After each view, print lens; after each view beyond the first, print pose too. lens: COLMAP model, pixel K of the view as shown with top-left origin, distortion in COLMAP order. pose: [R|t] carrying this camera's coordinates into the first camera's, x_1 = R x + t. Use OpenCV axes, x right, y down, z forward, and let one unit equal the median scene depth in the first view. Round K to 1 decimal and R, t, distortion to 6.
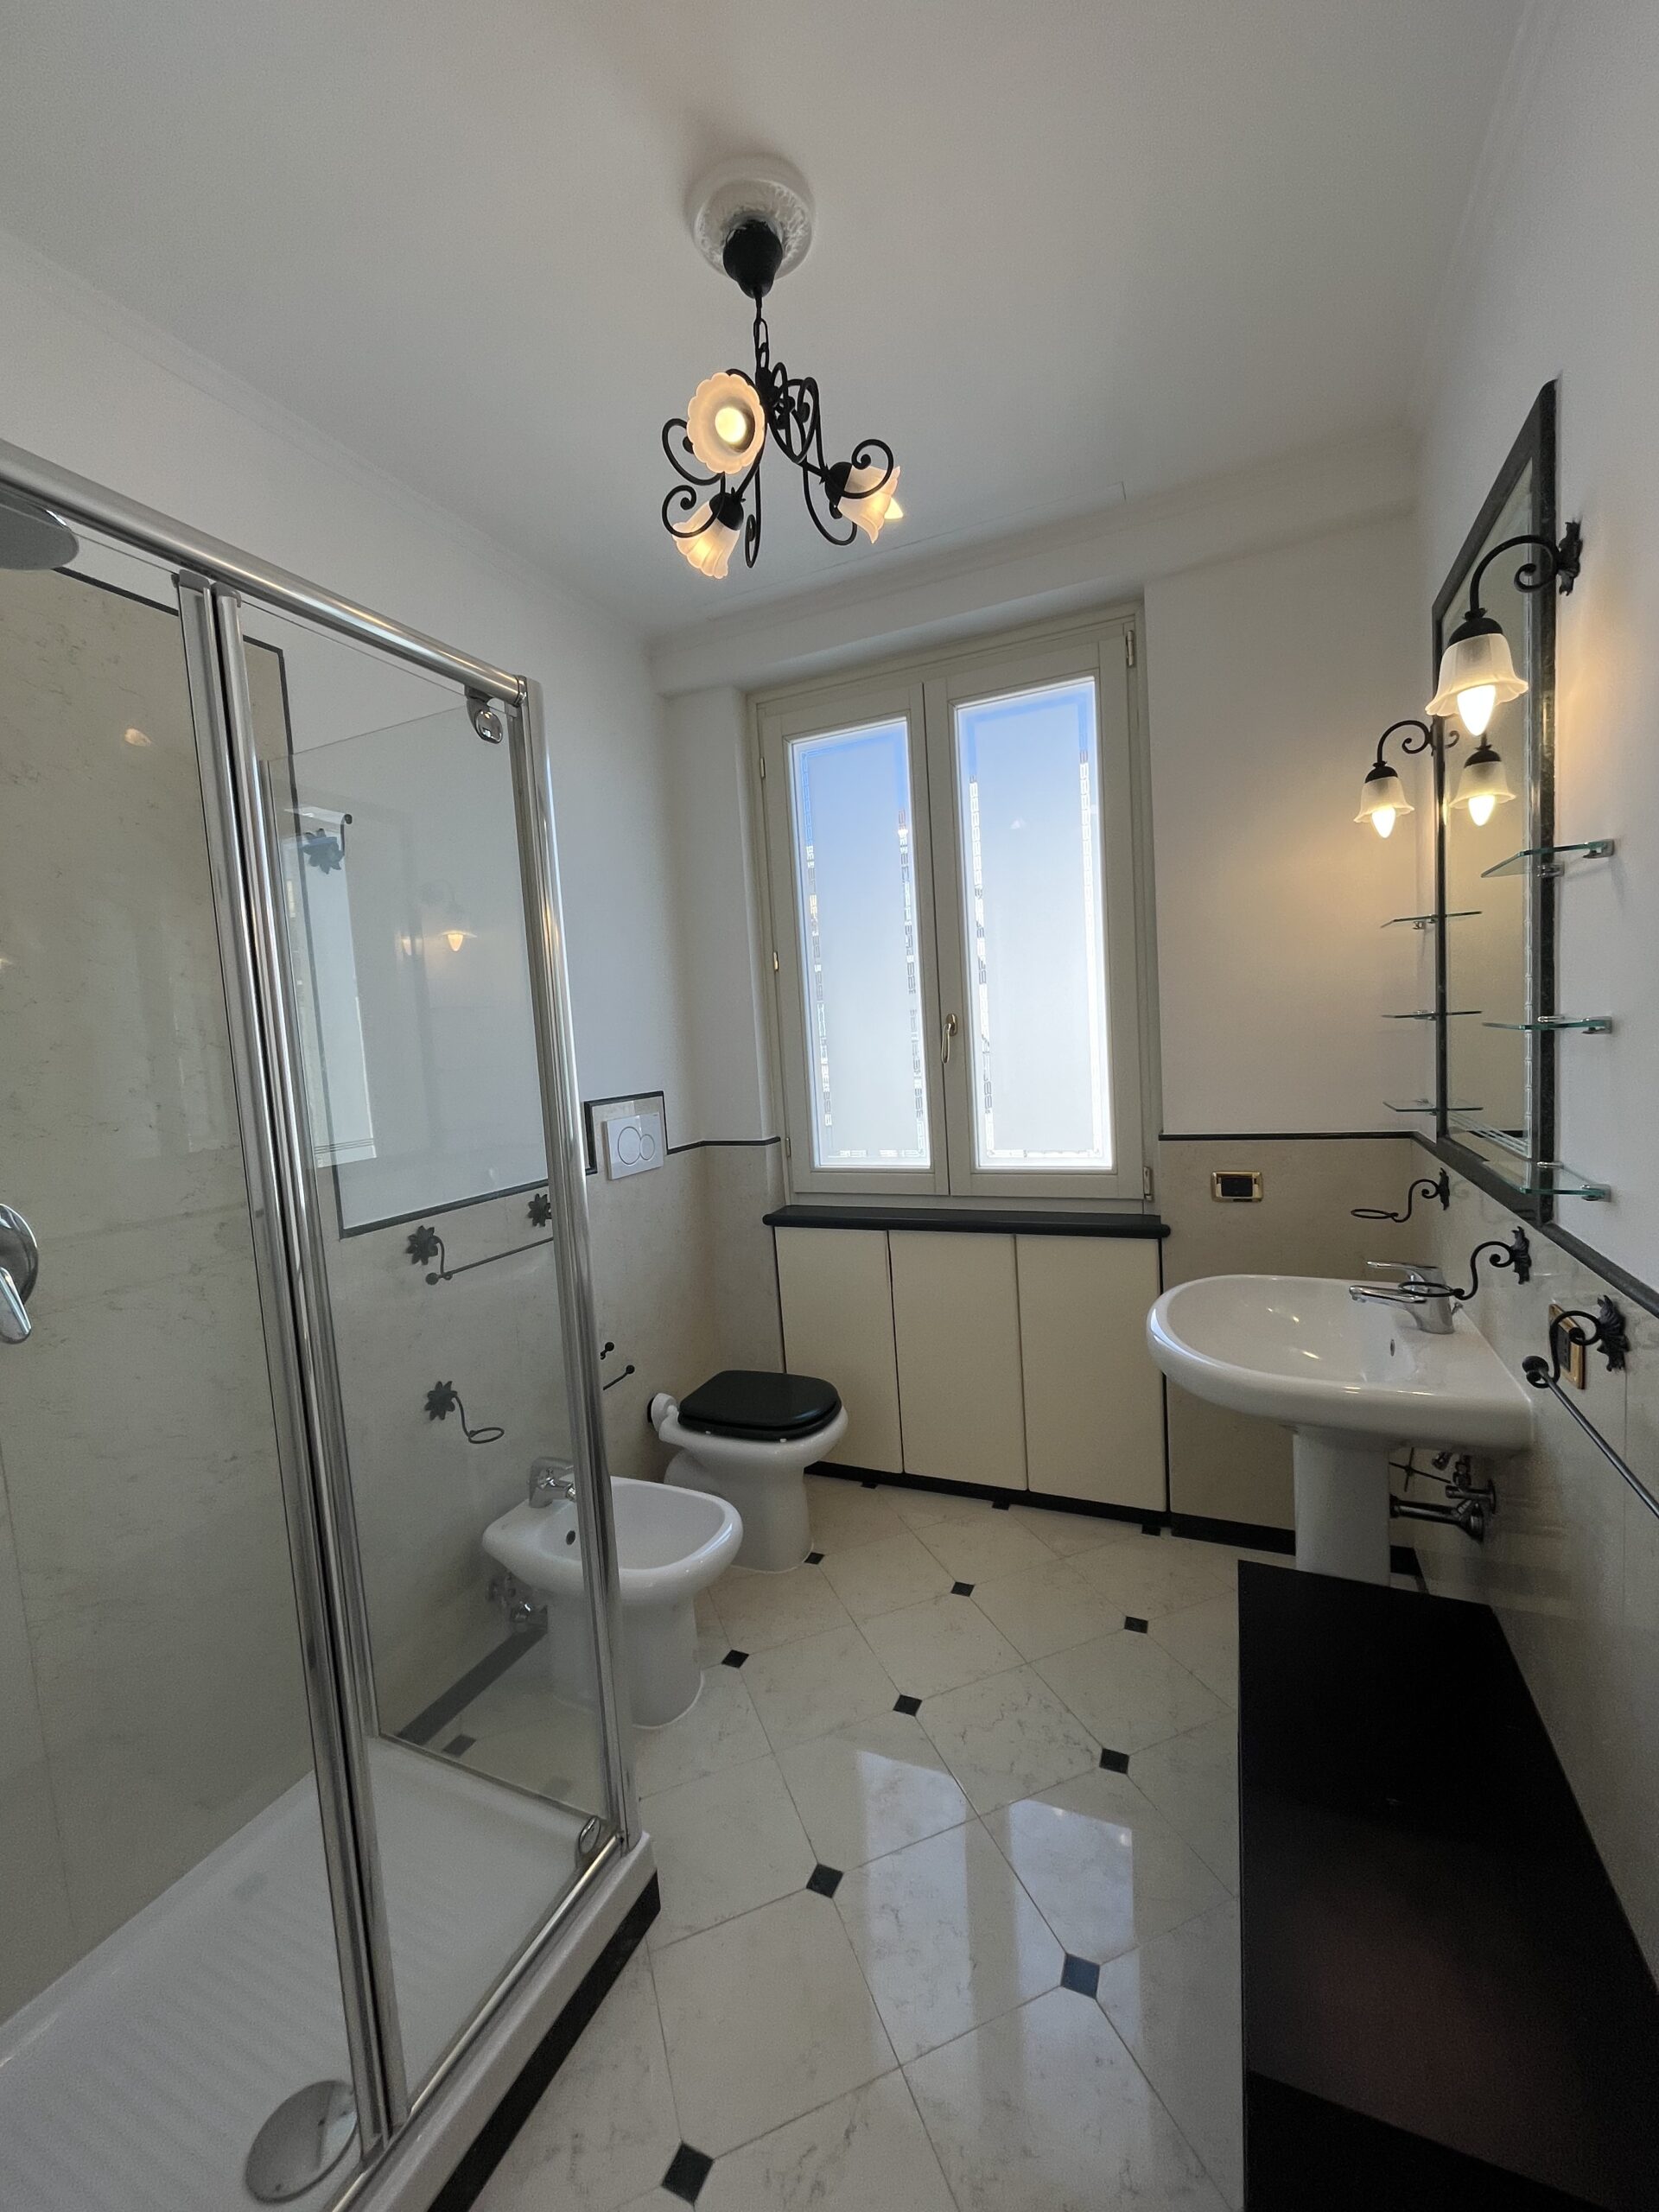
lens RADIAL K [[890.0, 0, 826.4], [0, 890.0, 1108.1], [0, 0, 1]] dist [-0.003215, -0.000460]
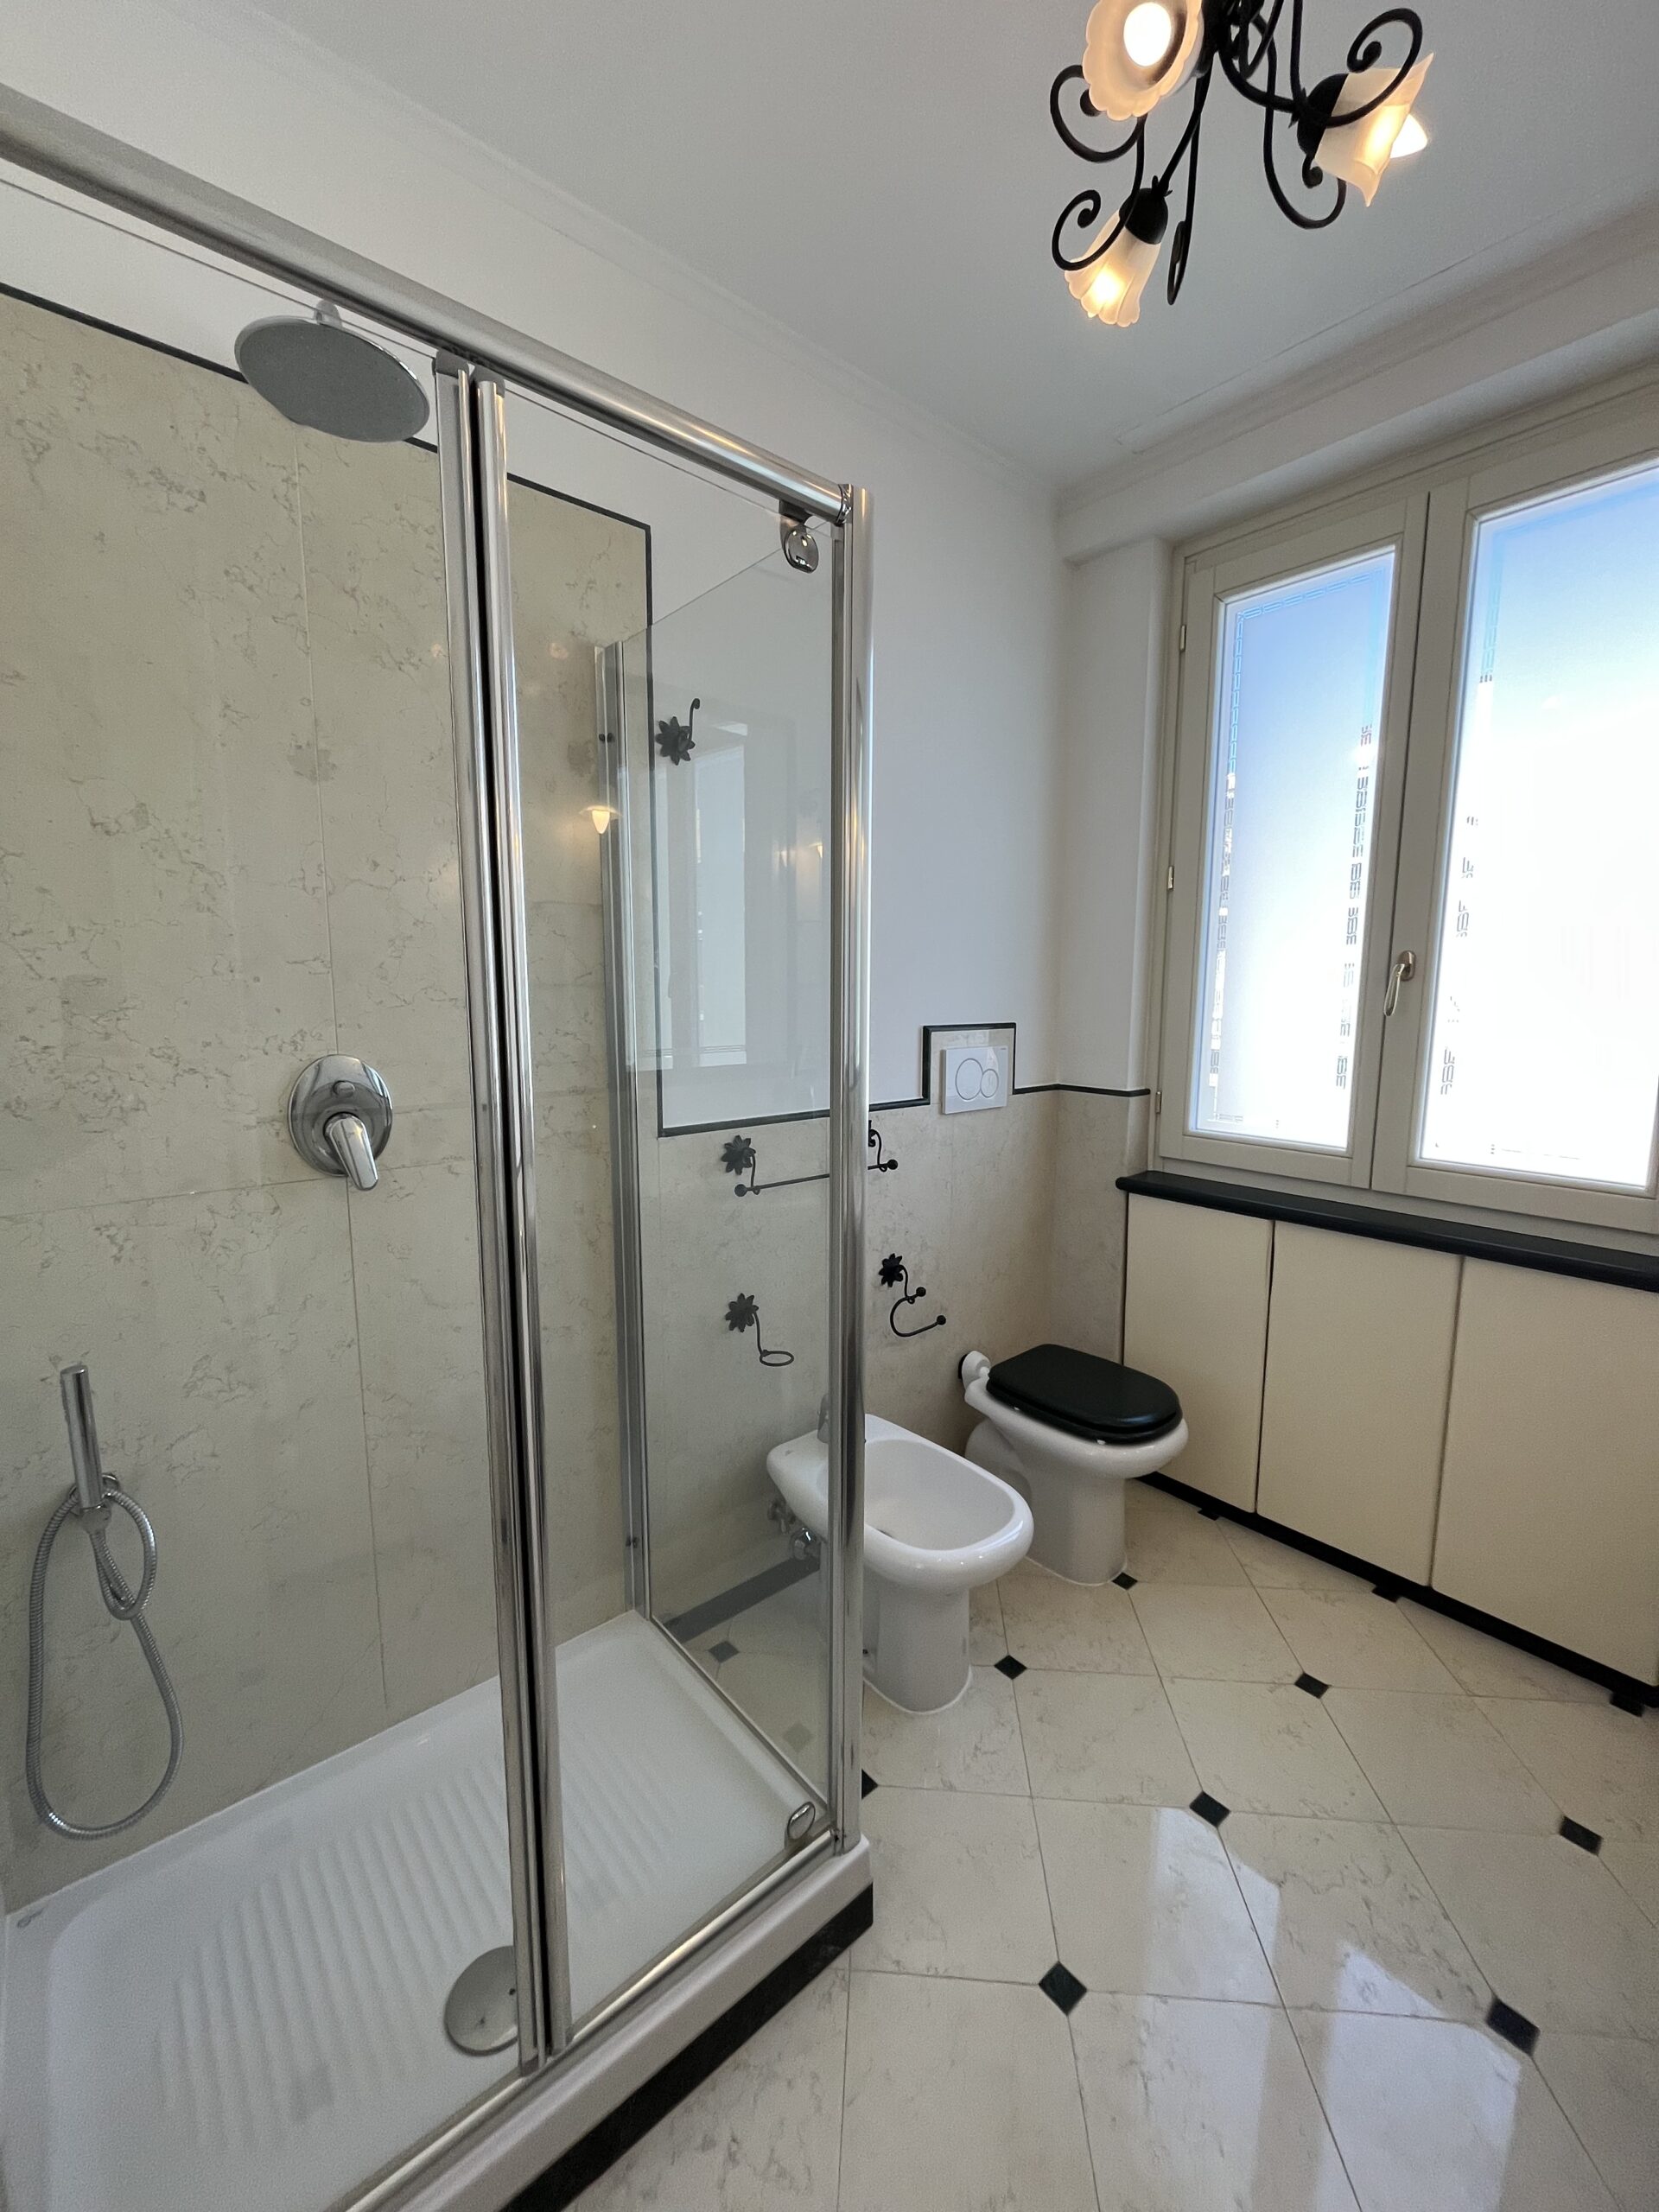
lens RADIAL K [[890.0, 0, 826.4], [0, 890.0, 1108.1], [0, 0, 1]] dist [-0.003215, -0.000460]
pose [[0.903432, 0.122180, -0.410953, 0.030118], [-0.094512, 0.991709, 0.087069, 0.008375], [0.418184, -0.039821, 0.907489, 0.154117]]
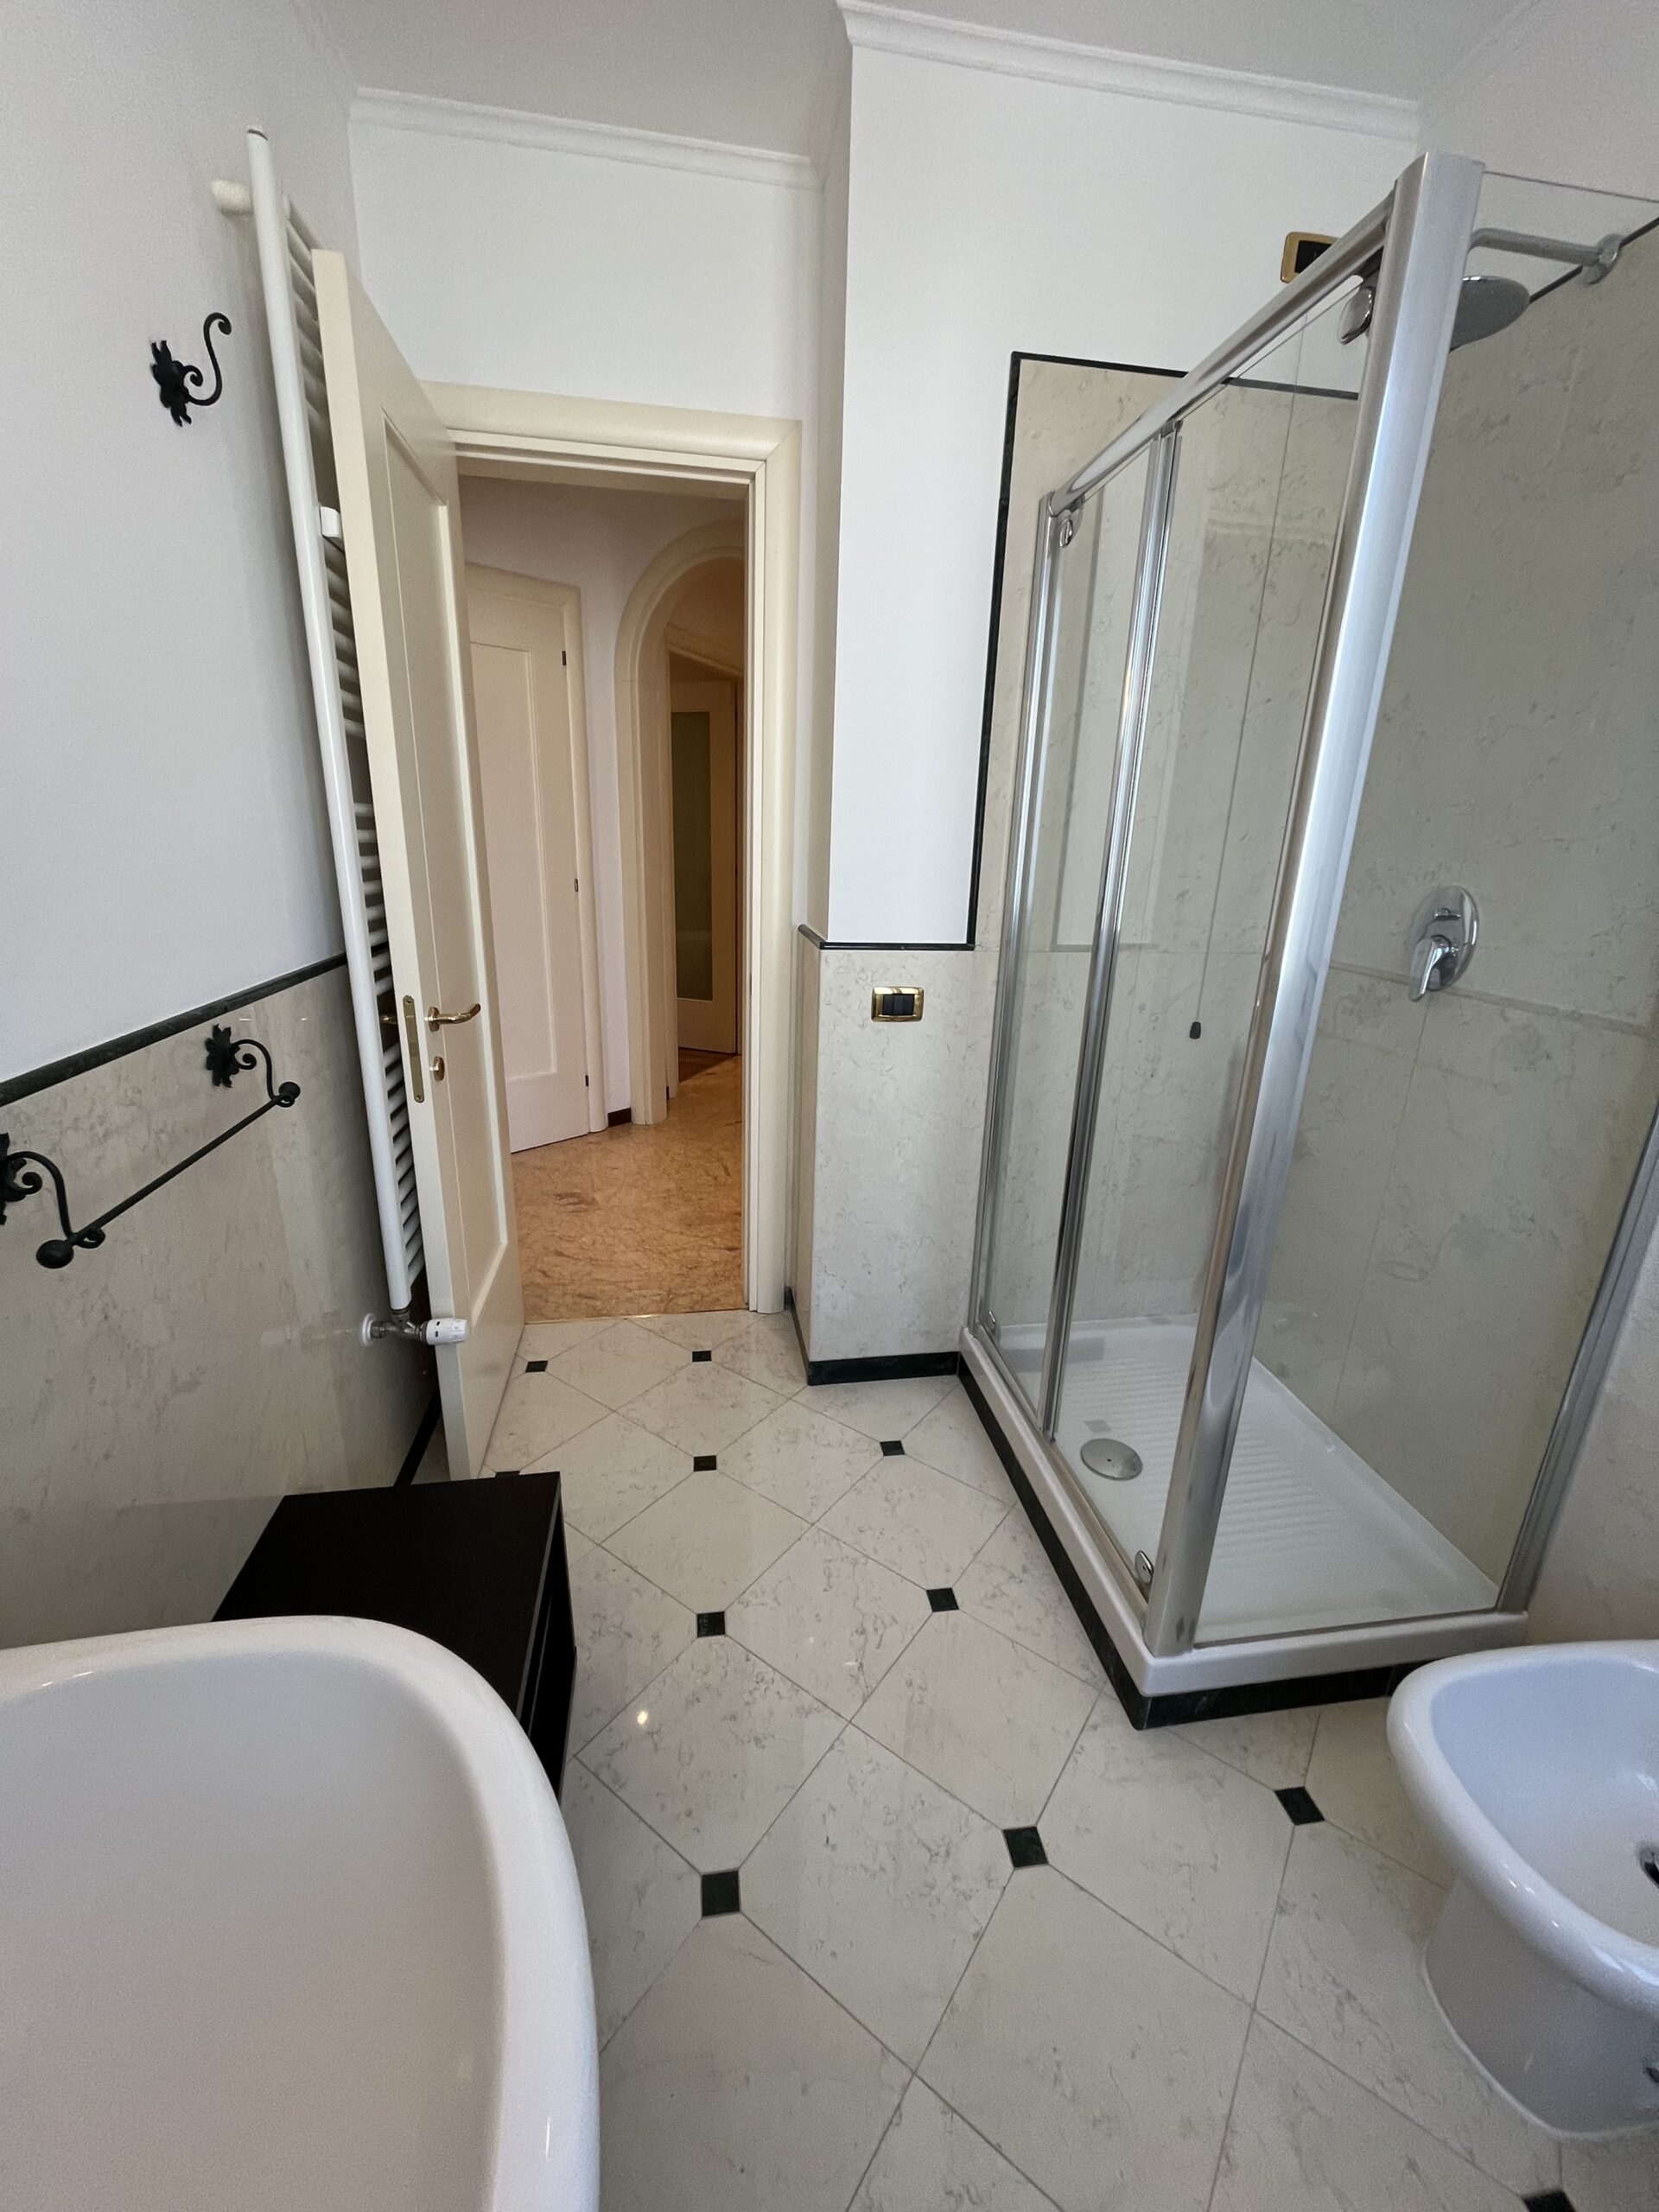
lens RADIAL K [[890.0, 0, 826.4], [0, 890.0, 1108.1], [0, 0, 1]] dist [-0.003215, -0.000460]
pose [[-0.837312, 0.201584, -0.508205, 0.342504], [-0.020299, 0.917440, 0.397355, -0.063936], [0.546348, 0.343027, -0.764092, 1.024585]]
